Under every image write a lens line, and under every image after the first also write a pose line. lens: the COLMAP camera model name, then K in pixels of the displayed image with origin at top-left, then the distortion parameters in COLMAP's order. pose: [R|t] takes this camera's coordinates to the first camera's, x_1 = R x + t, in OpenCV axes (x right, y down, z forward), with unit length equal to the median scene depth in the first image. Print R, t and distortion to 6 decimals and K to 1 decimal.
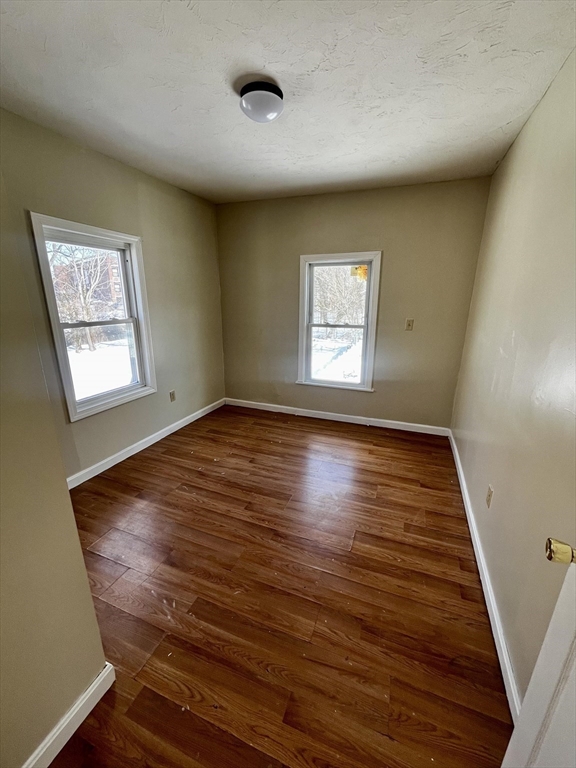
lens RADIAL K [[310.9, 0, 287.9], [0, 310.9, 381.9], [0, 0, 1]] dist [-0.003602, 0.000449]
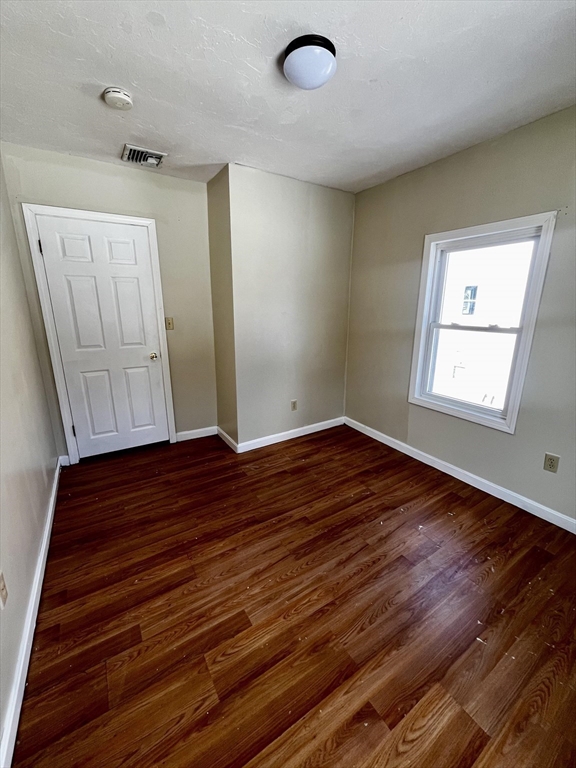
lens RADIAL K [[310.9, 0, 287.9], [0, 310.9, 381.9], [0, 0, 1]] dist [-0.003602, 0.000449]
pose [[-0.595703, 0.182223, -0.782261, 0.571228], [-0.222007, 0.898628, 0.378392, -0.318229], [0.771914, 0.399077, -0.494861, 1.276463]]
